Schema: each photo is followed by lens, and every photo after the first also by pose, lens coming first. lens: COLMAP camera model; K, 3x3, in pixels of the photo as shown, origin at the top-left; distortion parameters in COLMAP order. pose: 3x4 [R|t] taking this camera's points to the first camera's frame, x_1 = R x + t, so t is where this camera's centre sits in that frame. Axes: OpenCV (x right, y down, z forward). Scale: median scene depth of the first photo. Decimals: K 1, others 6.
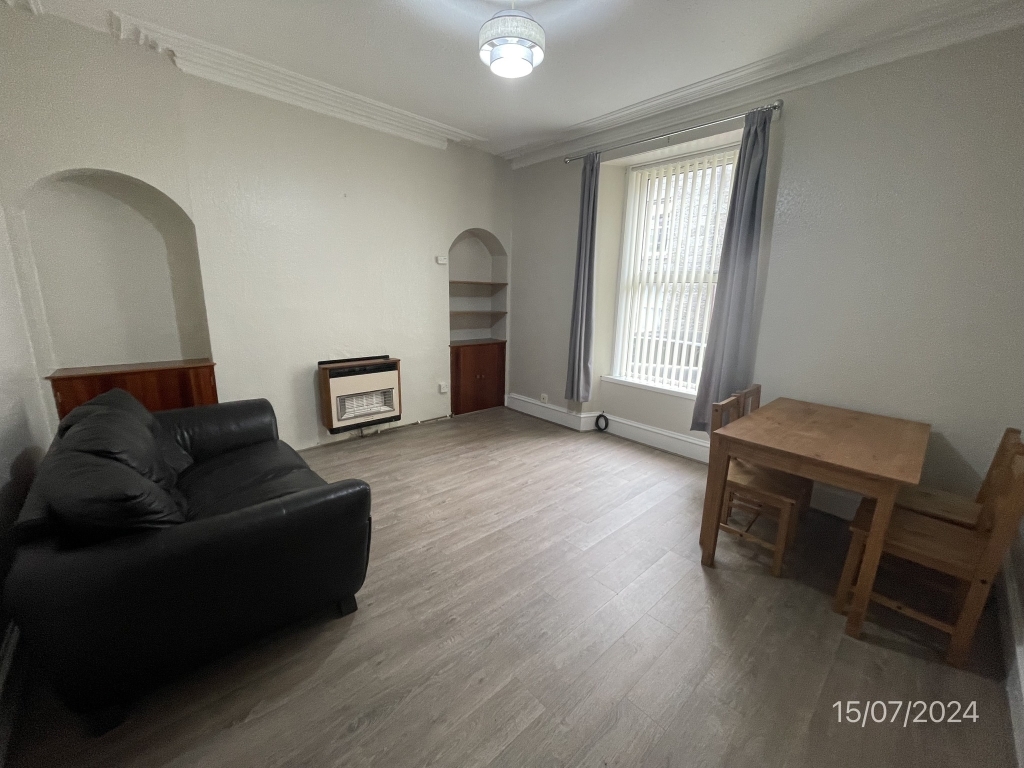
lens RADIAL K [[410.1, 0, 514.3], [0, 410.1, 385.0], [0, 0, 1]] dist [0.001623, -0.000573]
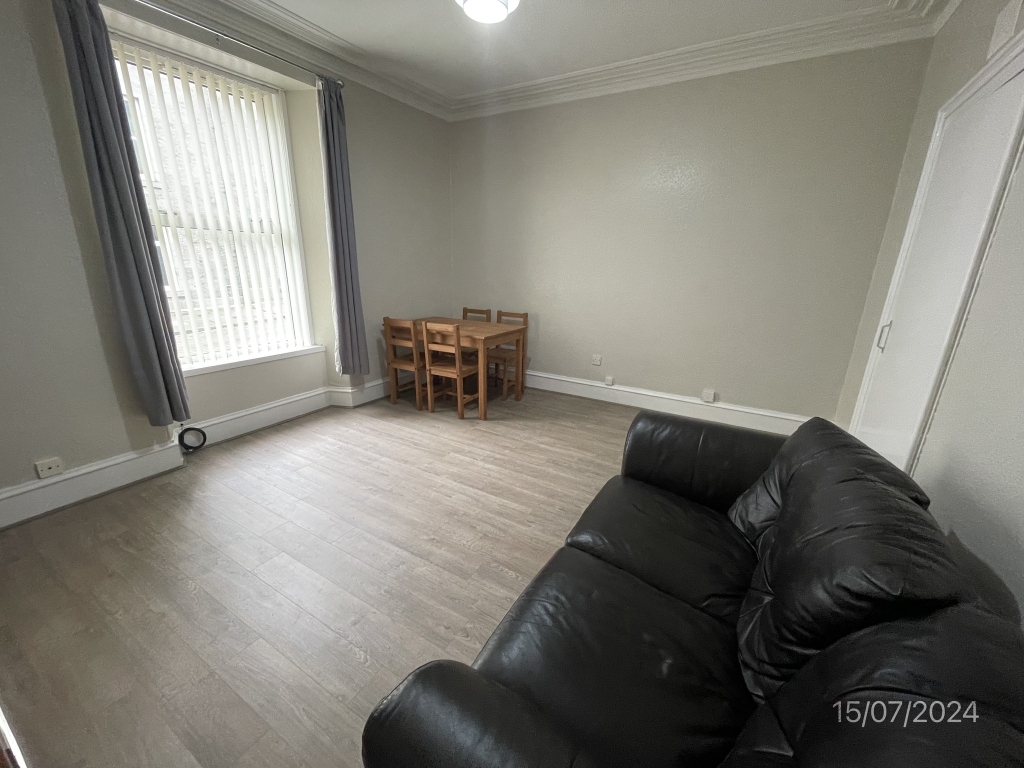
lens RADIAL K [[410.1, 0, 514.3], [0, 410.1, 385.0], [0, 0, 1]] dist [0.001623, -0.000573]
pose [[-0.284594, -0.315643, 0.905194, -0.735269], [0.182853, 0.909031, 0.374469, -0.205075], [-0.941048, 0.272089, -0.200988, 0.855101]]
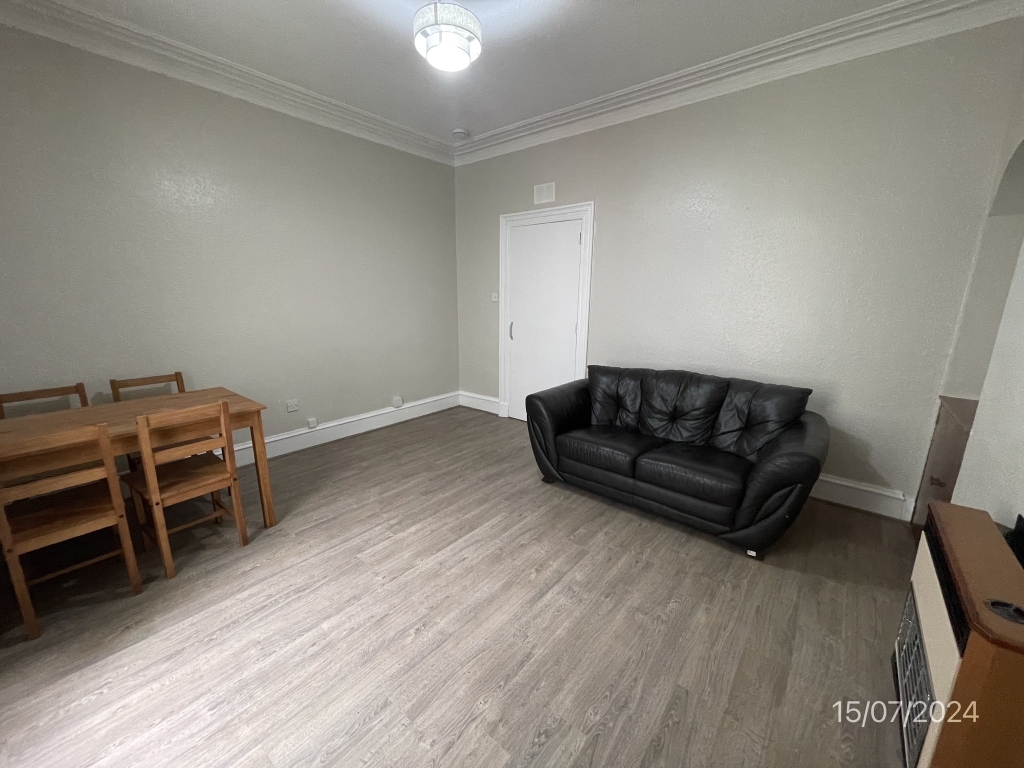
lens RADIAL K [[410.1, 0, 514.3], [0, 410.1, 385.0], [0, 0, 1]] dist [0.001623, -0.000573]
pose [[-0.989903, -0.007366, -0.141556, -0.018835], [-0.067465, 0.902764, 0.424812, -0.311924], [0.124662, 0.430073, -0.894146, 1.395428]]
